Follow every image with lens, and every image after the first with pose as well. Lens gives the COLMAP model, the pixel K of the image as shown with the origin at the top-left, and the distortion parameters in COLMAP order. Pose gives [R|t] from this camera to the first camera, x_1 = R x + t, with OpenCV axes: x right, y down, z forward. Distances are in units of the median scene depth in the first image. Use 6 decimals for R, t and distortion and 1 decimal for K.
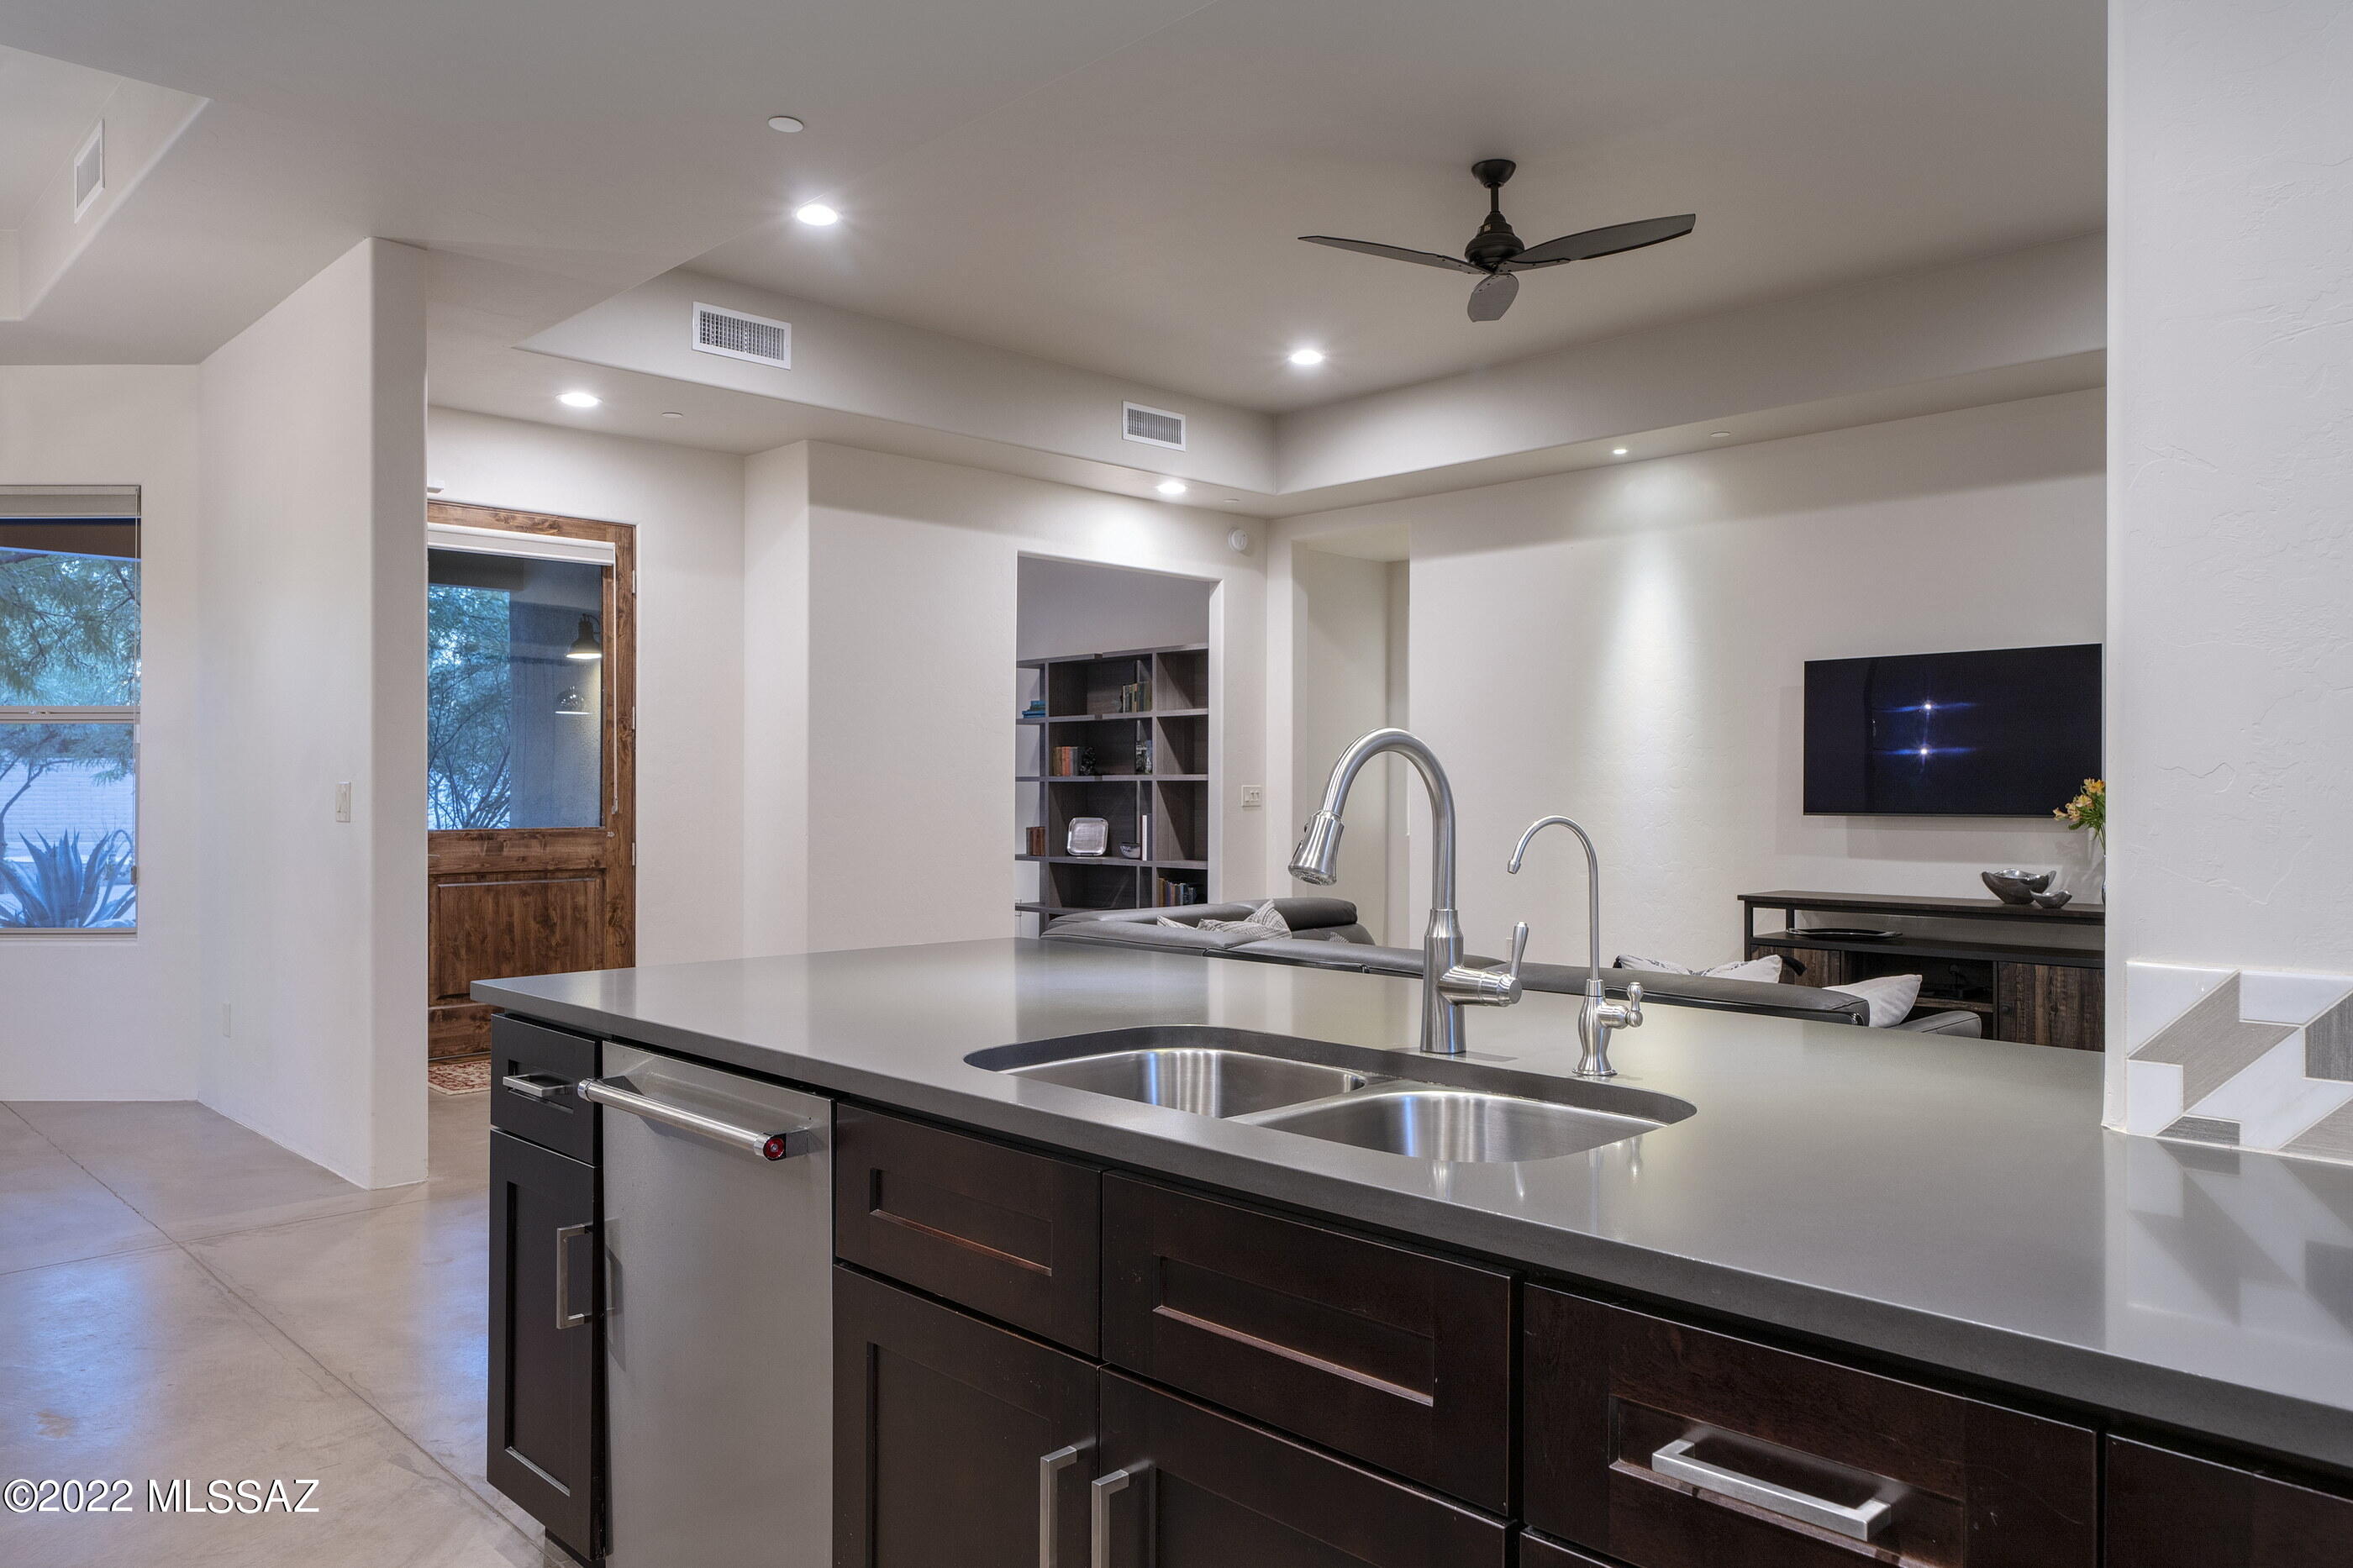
lens RADIAL K [[1551.6, 0, 1176.5], [0, 1551.6, 784.0], [0, 0, 1]] dist [0.000401, 0.000032]
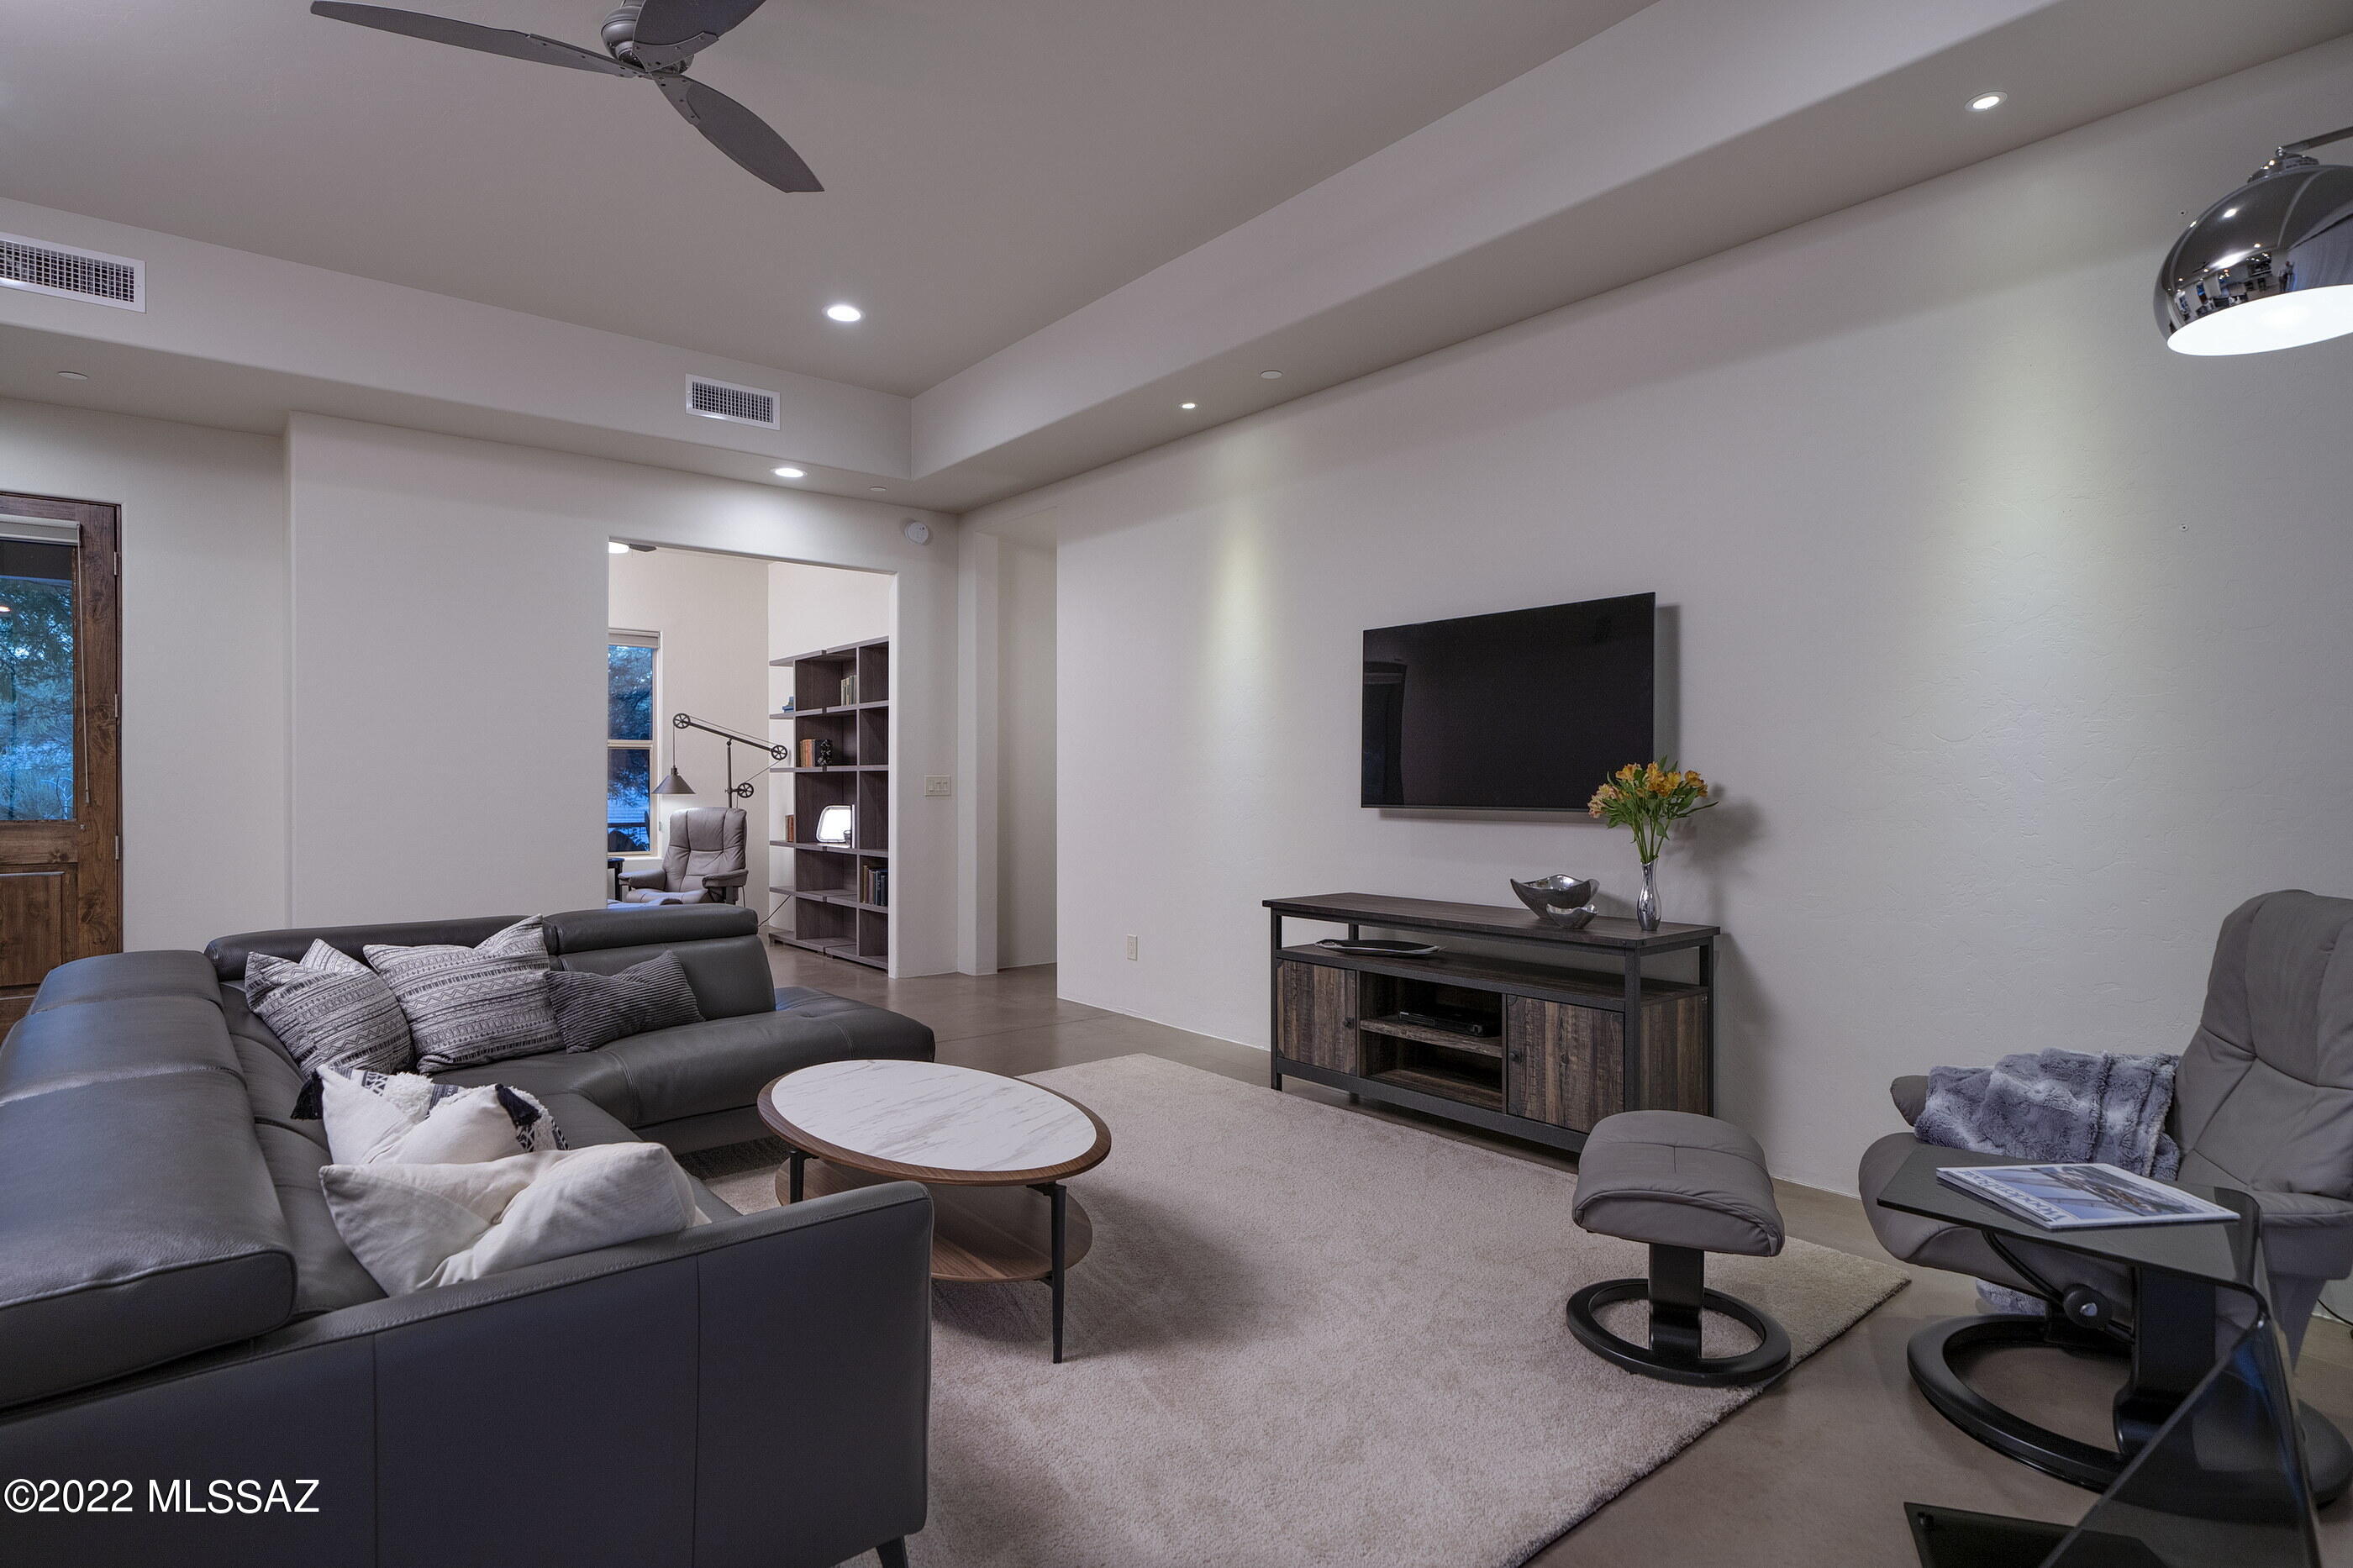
lens RADIAL K [[1158.4, 0, 1176.5], [0, 1158.4, 784.0], [0, 0, 1]] dist [0.002058, 0.000058]
pose [[0.995070, -0.001331, -0.099164, 0.374382], [0.001988, 0.999977, 0.006526, 0.002485], [0.099153, -0.006691, 0.995050, 0.352347]]
